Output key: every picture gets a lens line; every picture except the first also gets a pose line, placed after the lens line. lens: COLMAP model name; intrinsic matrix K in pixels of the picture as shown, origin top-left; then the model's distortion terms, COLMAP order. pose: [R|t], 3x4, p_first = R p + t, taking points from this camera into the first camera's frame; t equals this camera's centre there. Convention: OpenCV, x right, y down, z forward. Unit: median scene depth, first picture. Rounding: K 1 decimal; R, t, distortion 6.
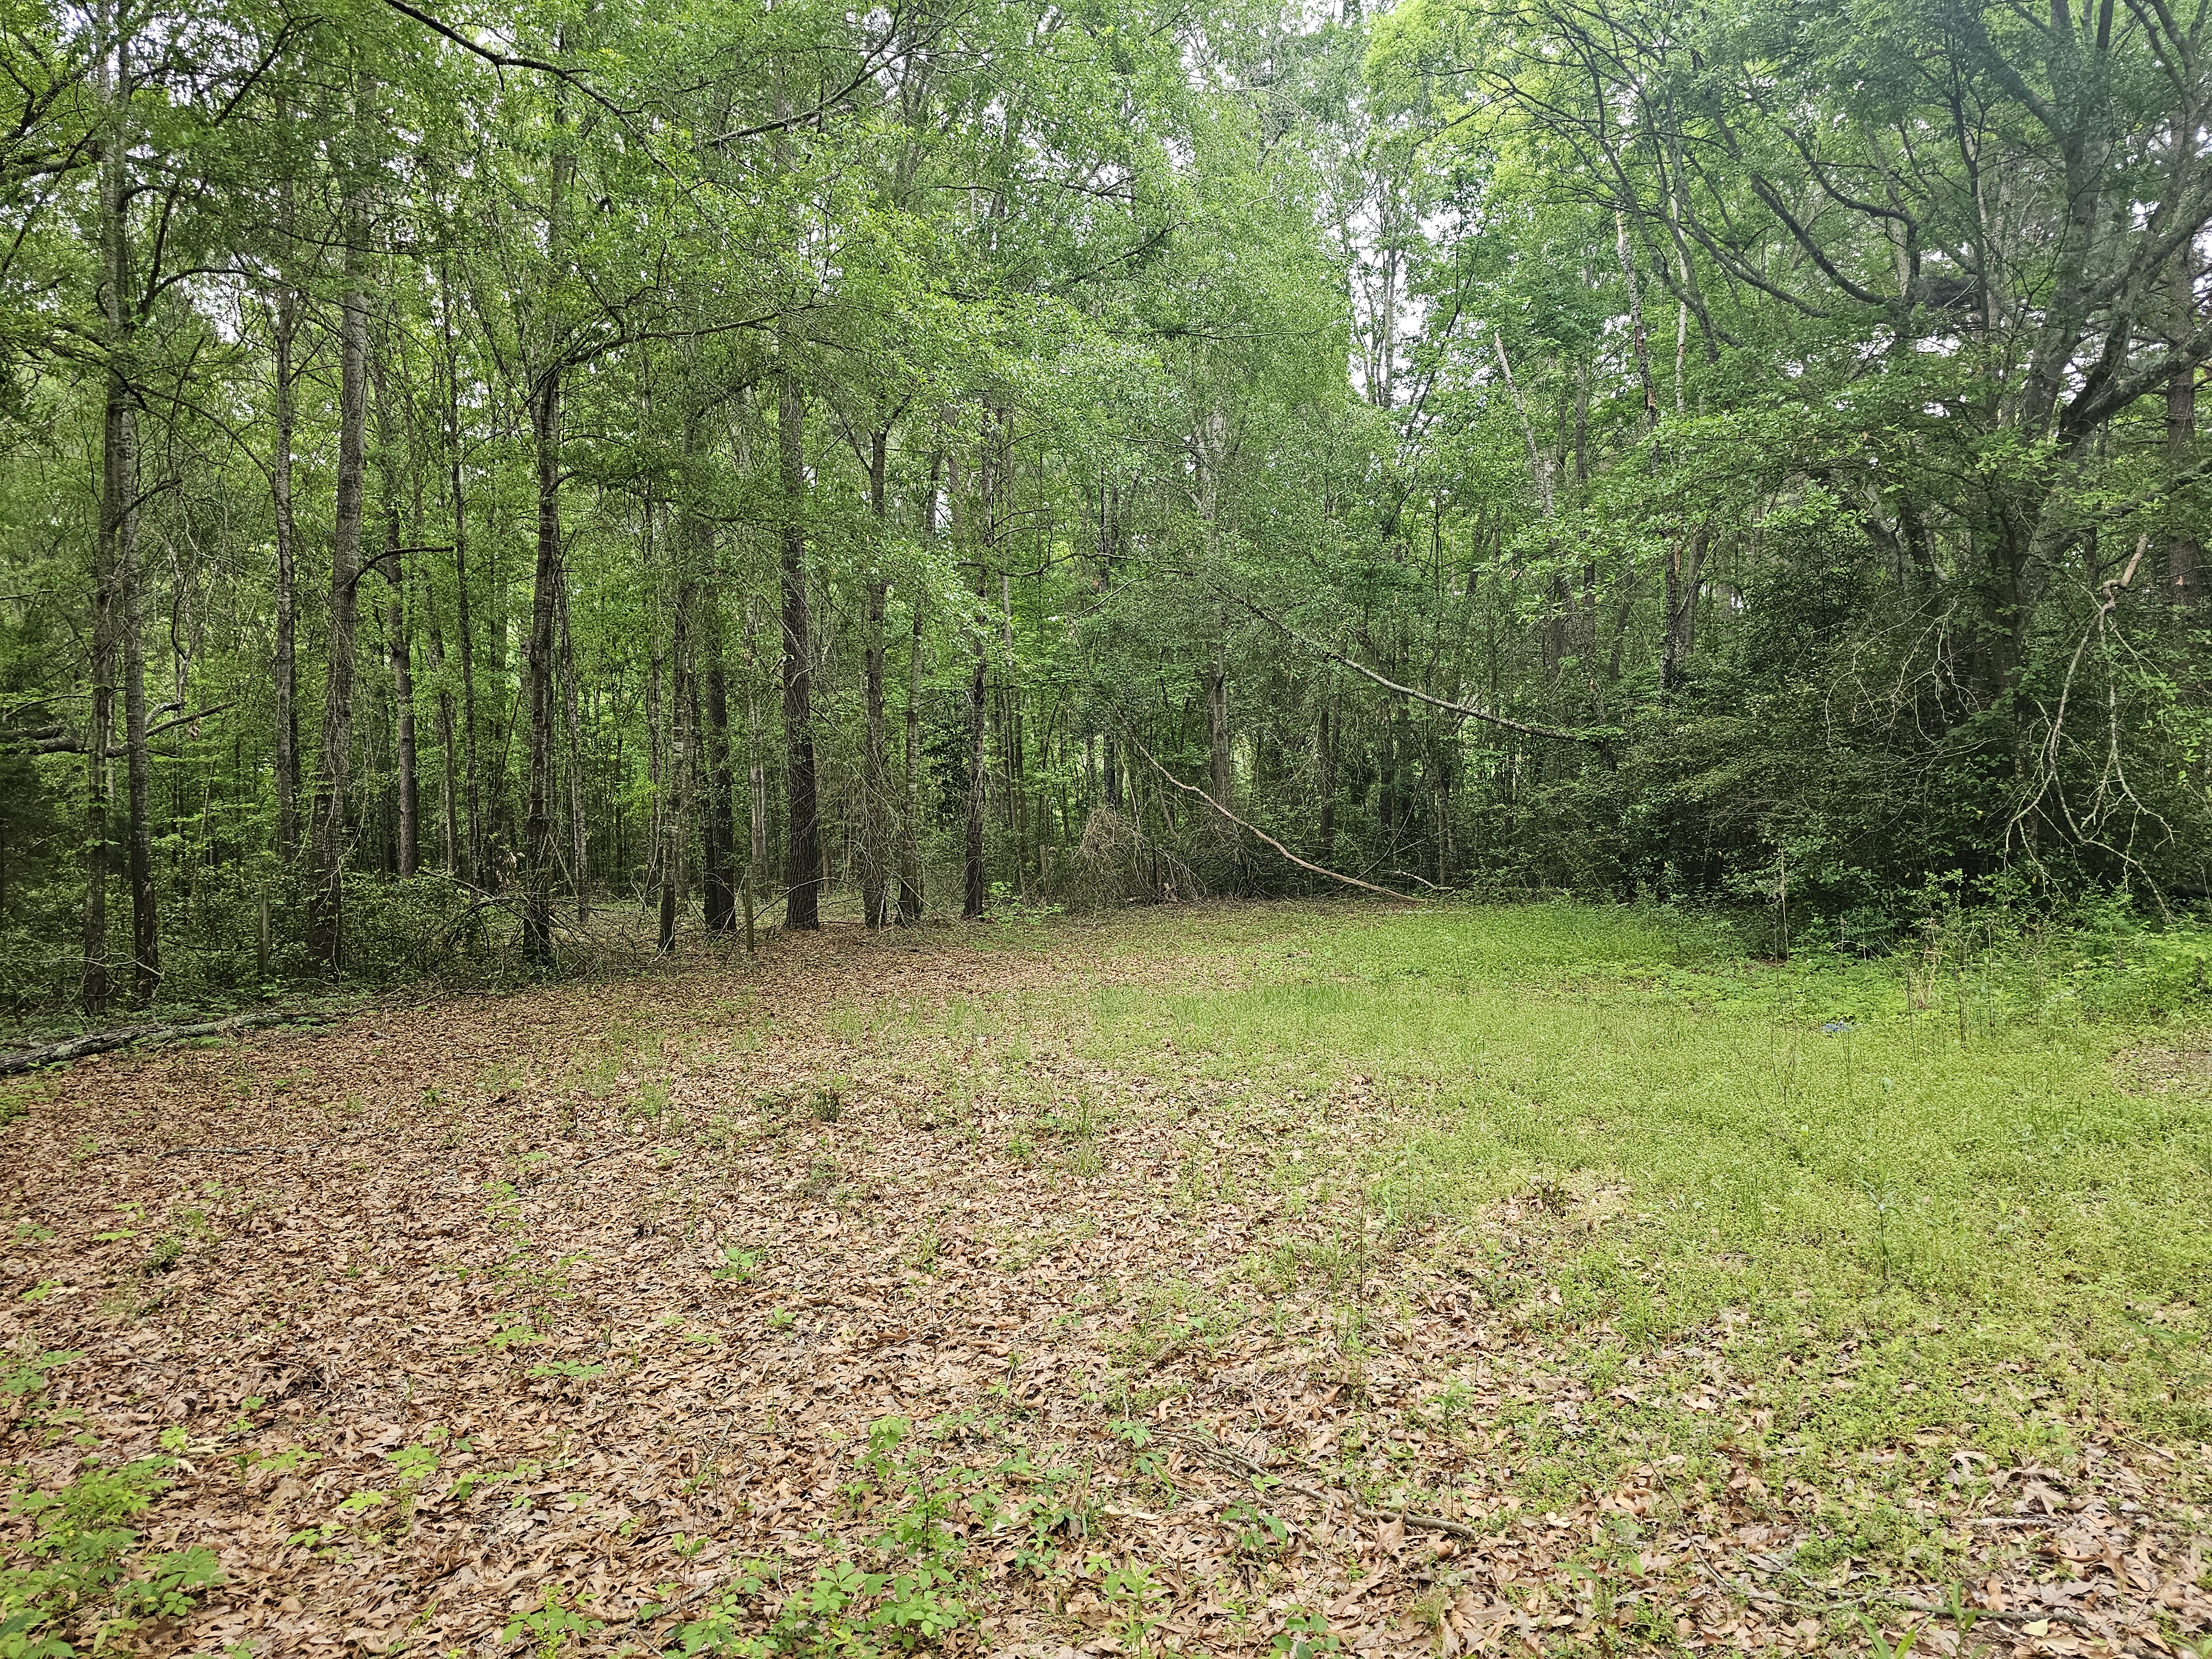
lens RADIAL K [[1480.3, 0, 1127.1], [0, 1480.3, 817.1], [0, 0, 1]] dist [0.056496, -0.056513]
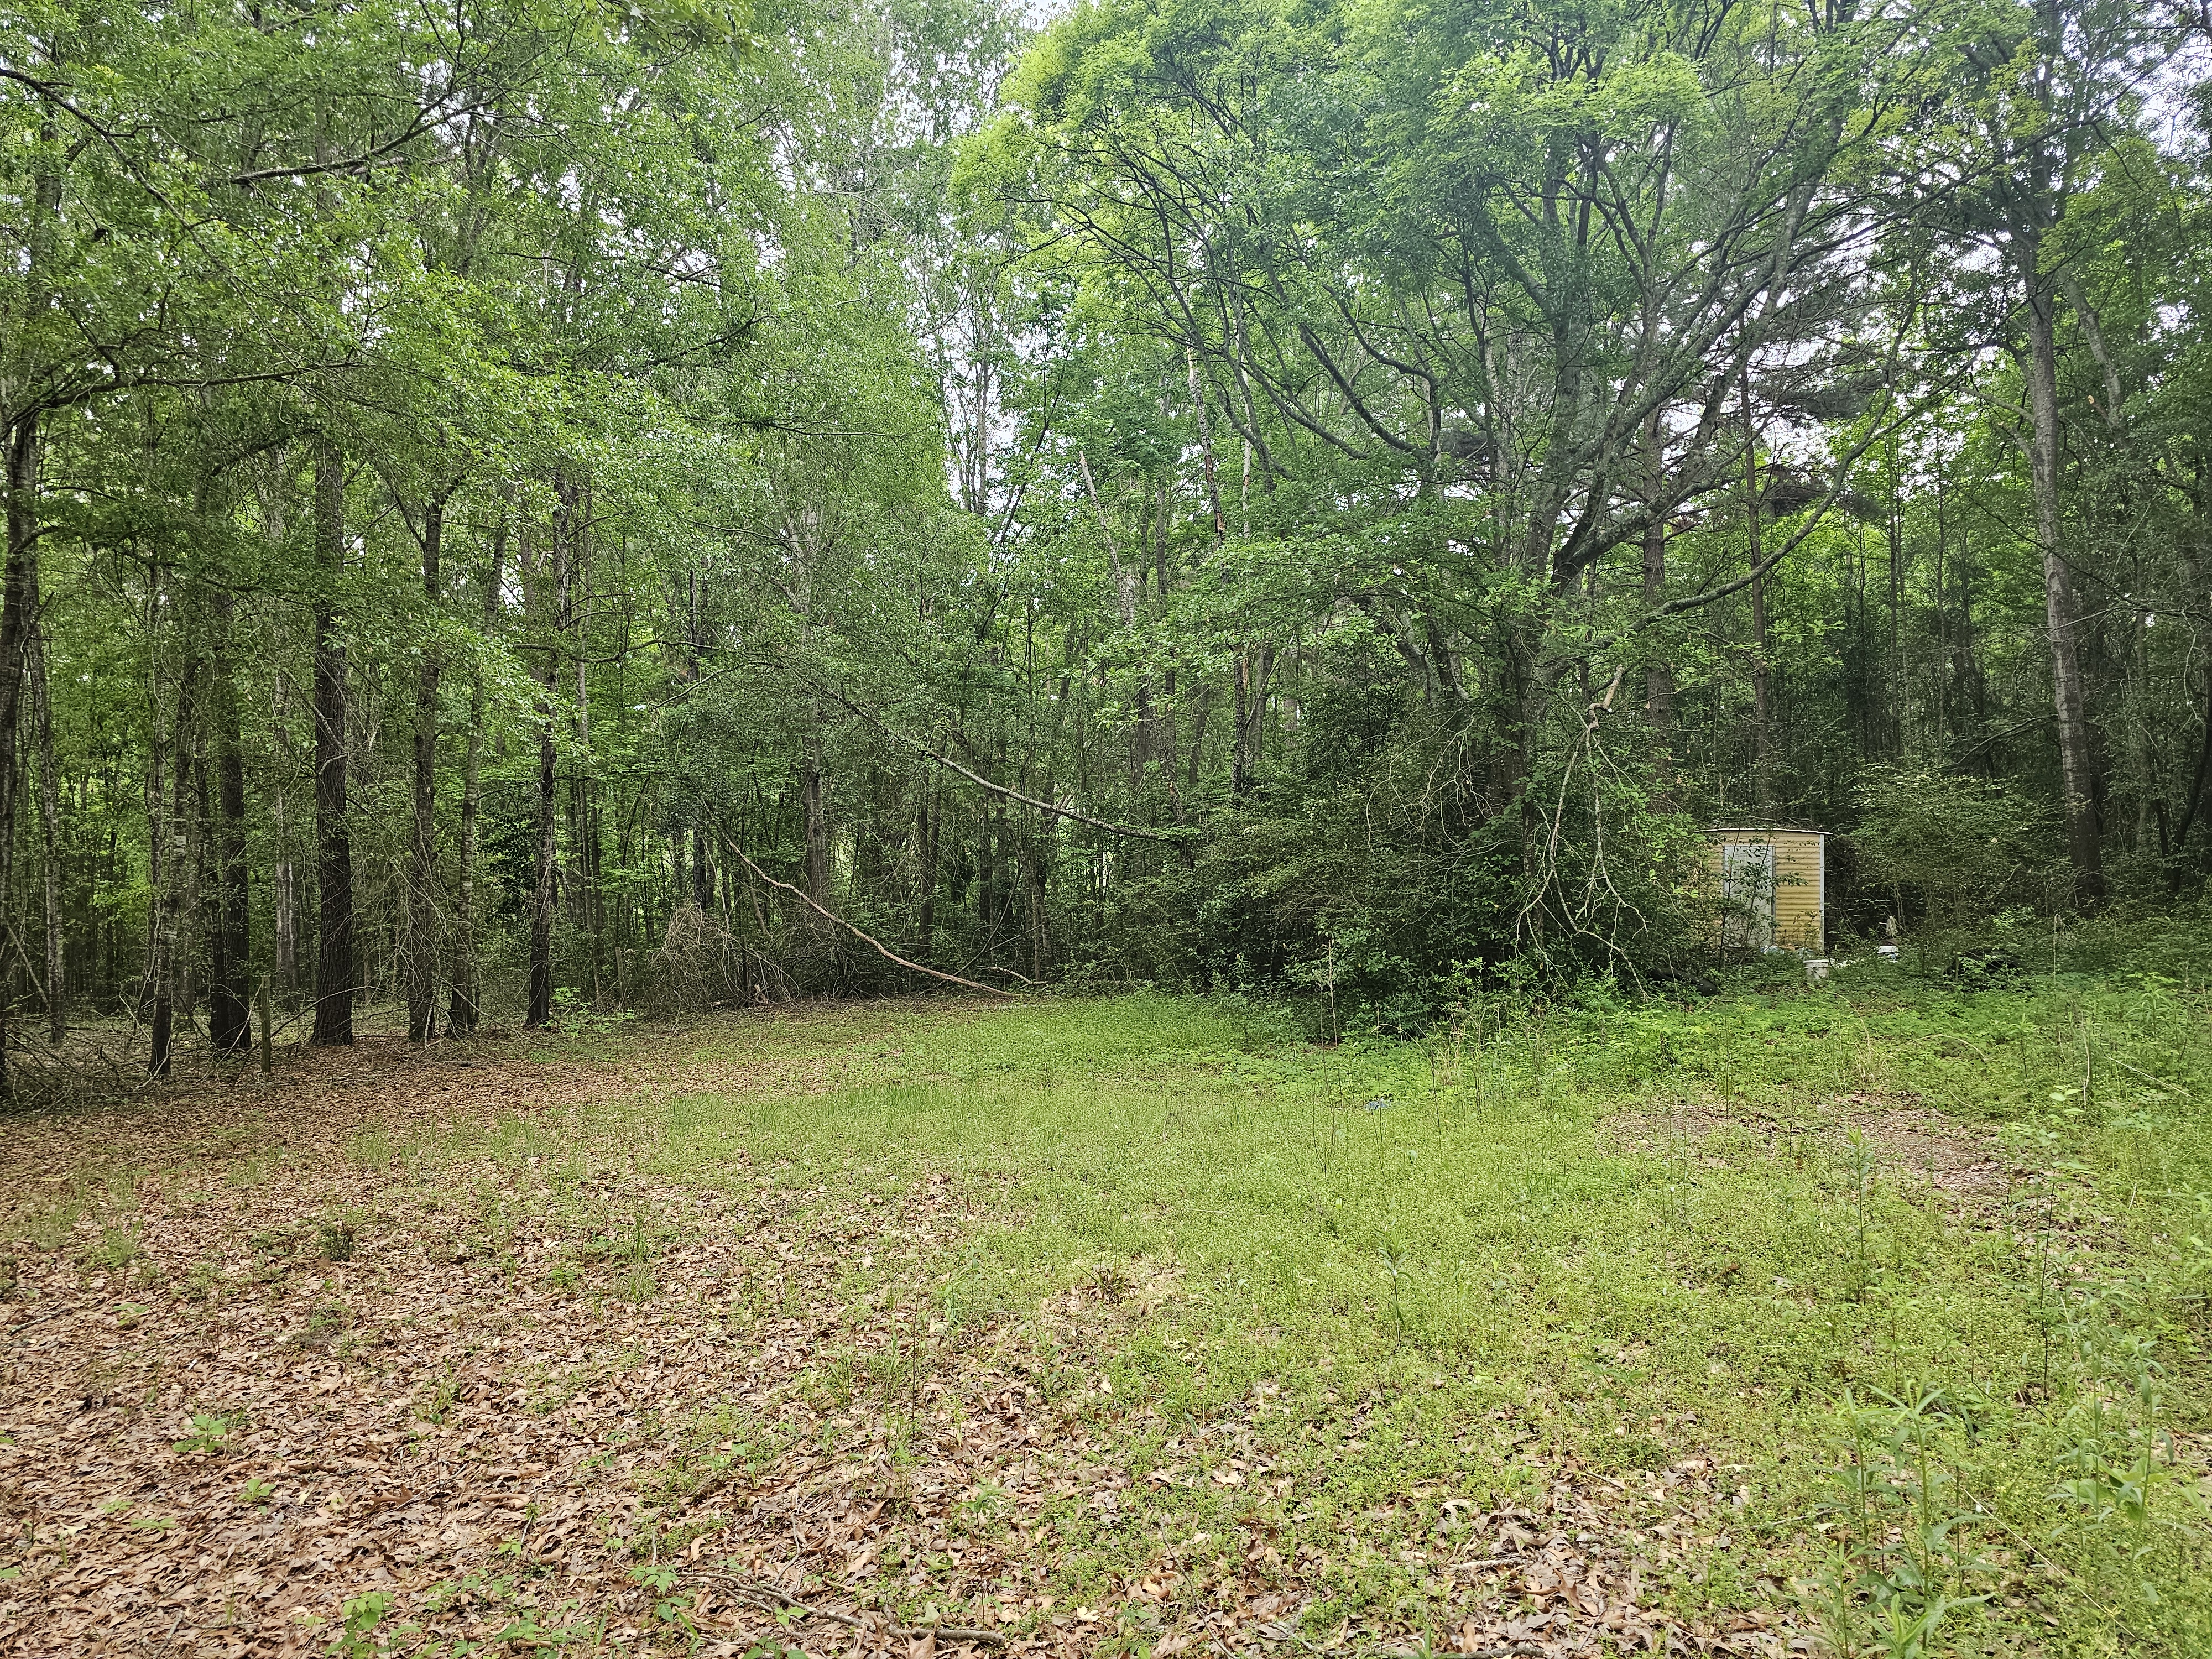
lens RADIAL K [[1478.4, 0, 1112.8], [0, 1478.4, 844.4], [0, 0, 1]] dist [0.064234, -0.068283]
pose [[0.967138, 0.005033, 0.254203, 0.023474], [0.007059, 0.998887, -0.046634, 0.000549], [-0.254154, 0.046896, 0.966026, 0.001521]]
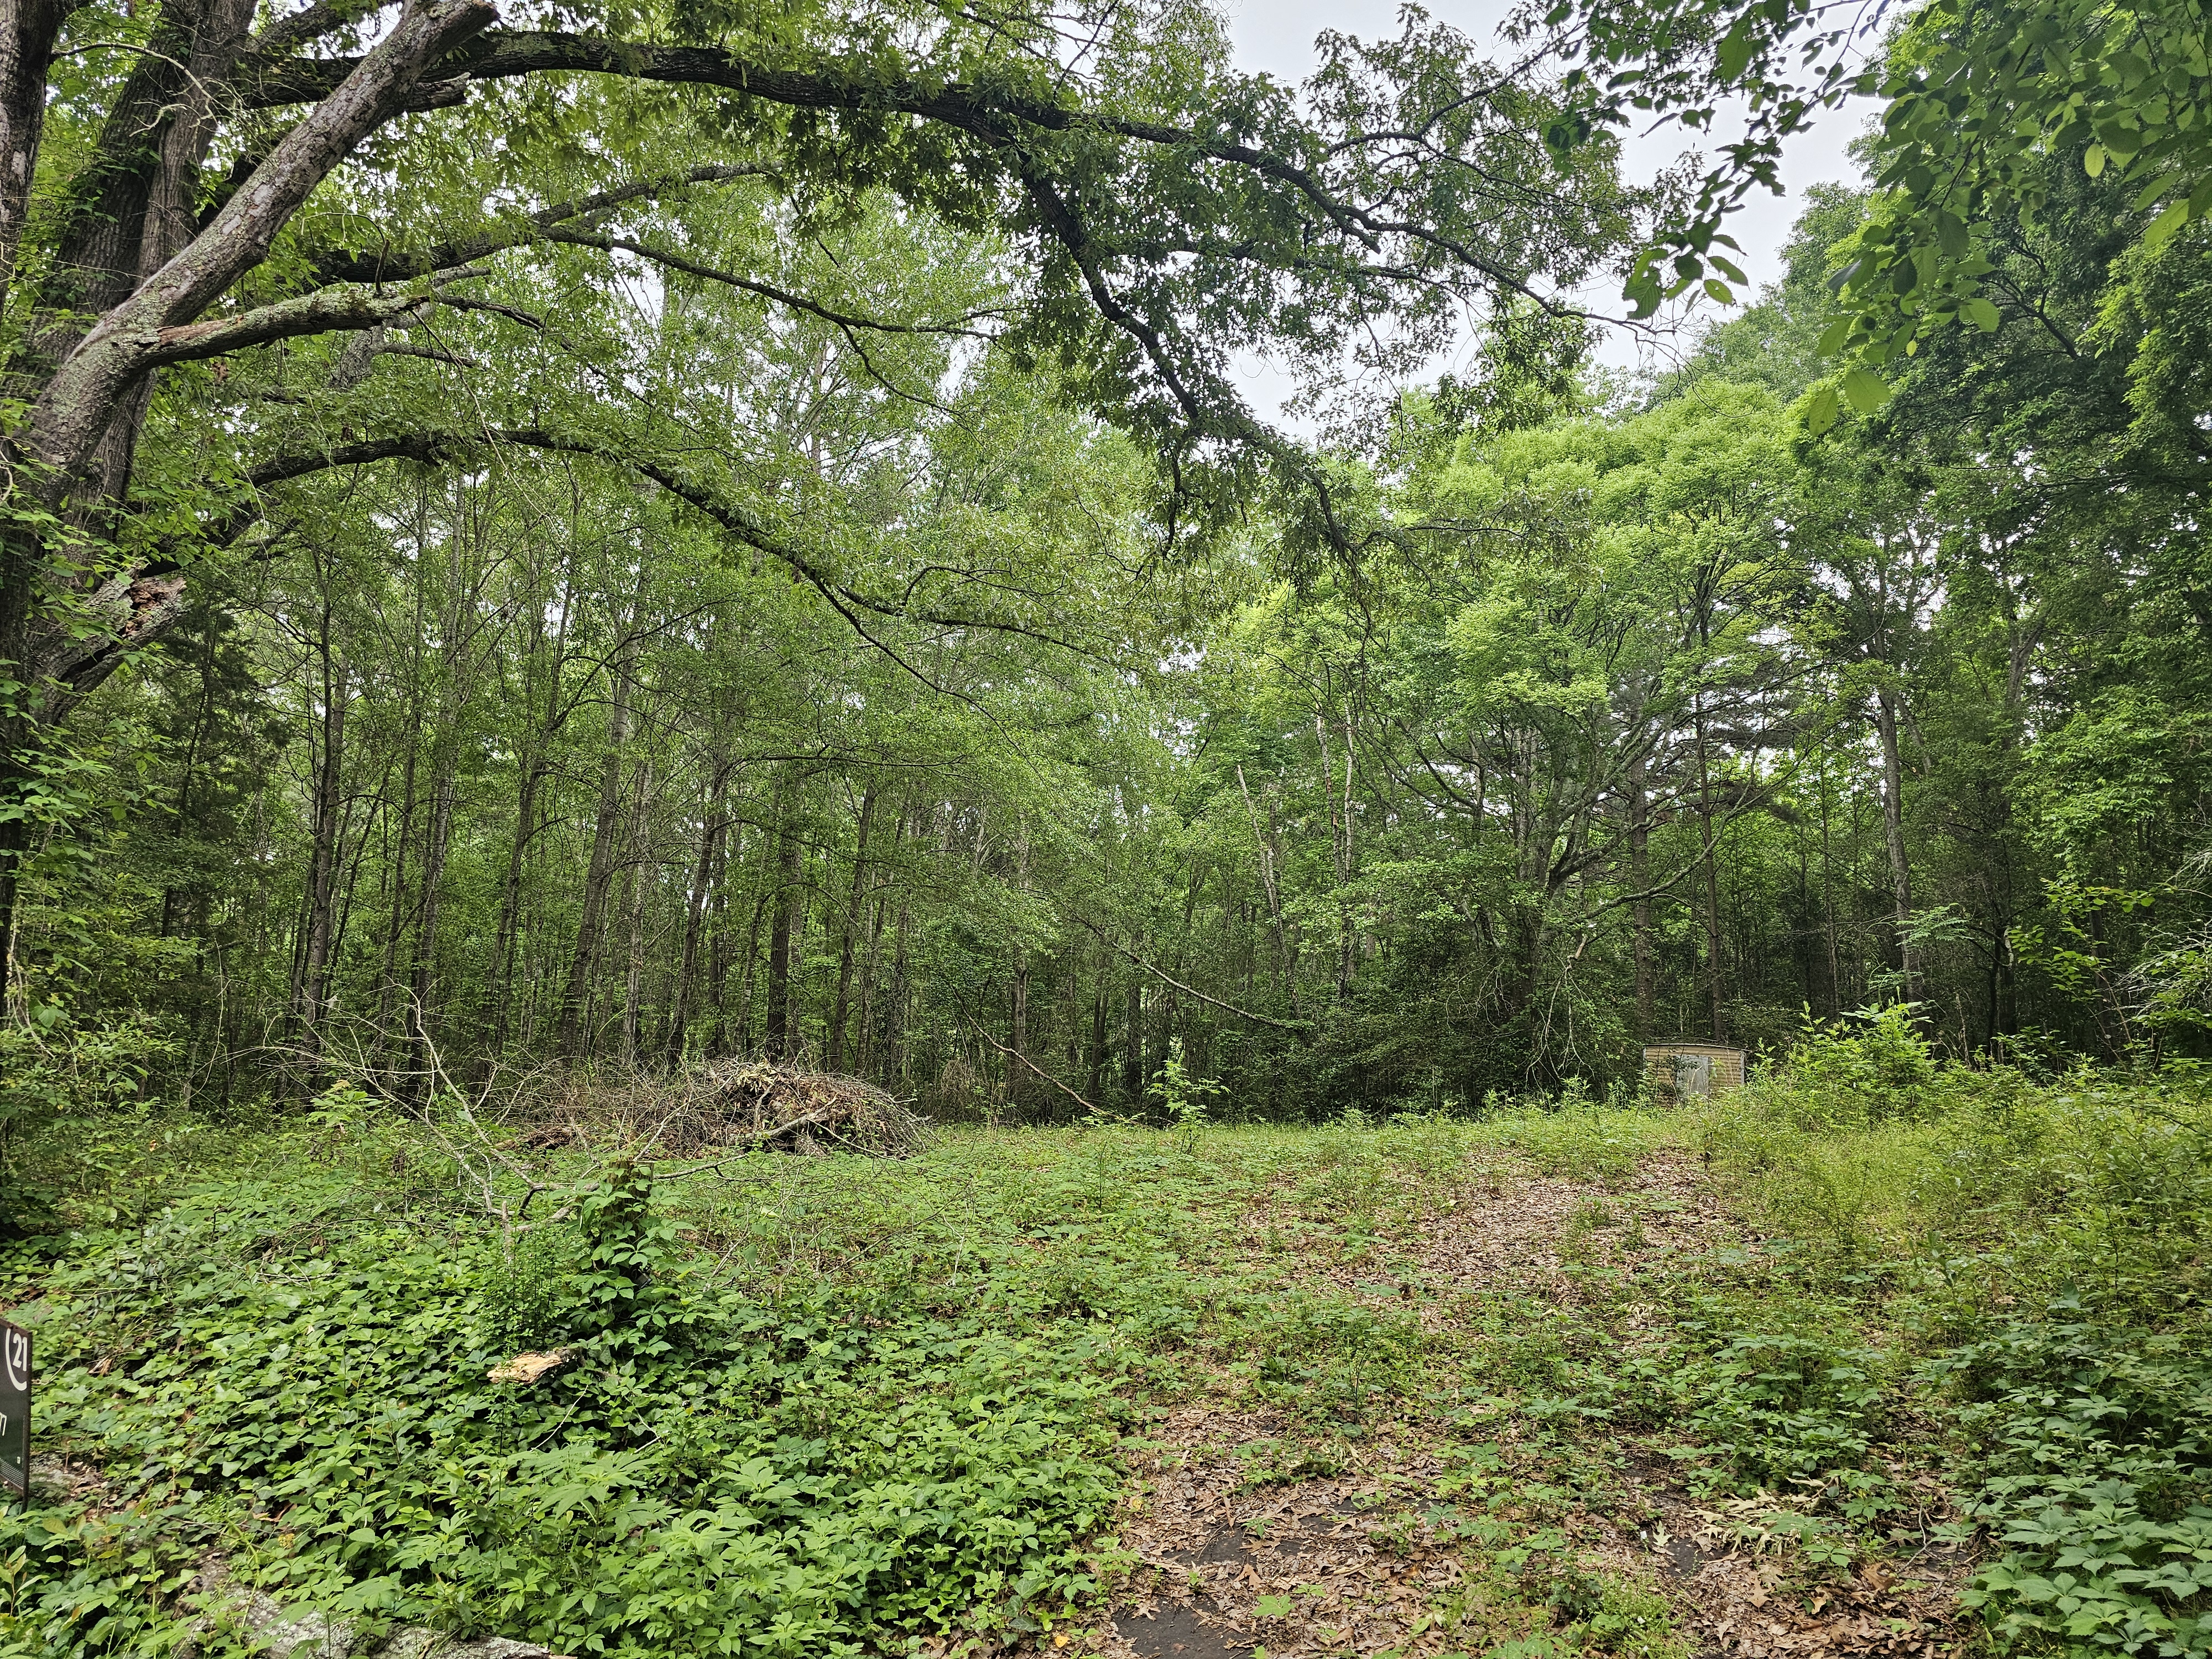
lens RADIAL K [[1478.4, 0, 1112.8], [0, 1478.4, 844.4], [0, 0, 1]] dist [0.064234, -0.068283]
pose [[0.968898, 0.087985, 0.231289, -0.971724], [-0.044267, 0.981205, -0.187820, 0.230115], [-0.243467, 0.171740, 0.954583, -1.811201]]
